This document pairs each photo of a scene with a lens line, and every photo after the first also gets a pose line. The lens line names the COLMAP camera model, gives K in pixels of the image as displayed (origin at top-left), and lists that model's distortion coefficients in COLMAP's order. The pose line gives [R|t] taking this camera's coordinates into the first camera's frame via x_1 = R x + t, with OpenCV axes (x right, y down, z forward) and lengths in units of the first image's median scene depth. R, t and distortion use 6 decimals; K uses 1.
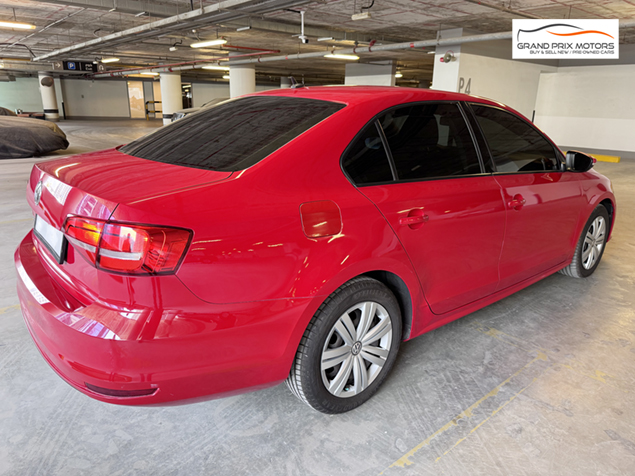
lens RADIAL K [[452.6, 0, 315.5], [0, 452.6, 238.8], [0, 0, 1]] dist [0.005754, -0.000943]
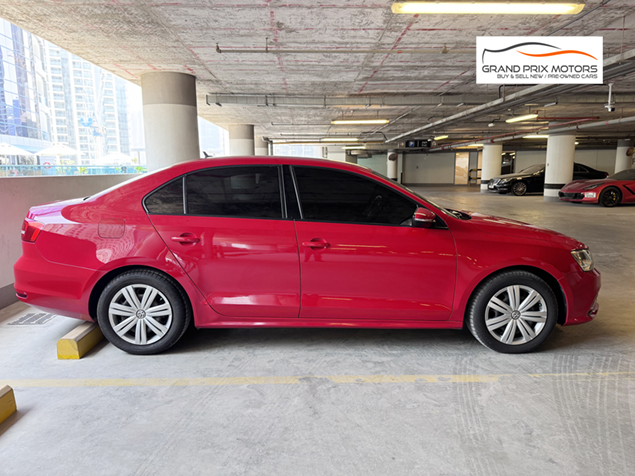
lens RADIAL K [[452.6, 0, 315.5], [0, 452.6, 238.8], [0, 0, 1]] dist [0.005754, -0.000943]
pose [[0.775676, 0.067070, -0.627557, 0.063114], [-0.155530, 0.983986, -0.087076, 0.029200], [0.611667, 0.165147, 0.773686, -0.093706]]
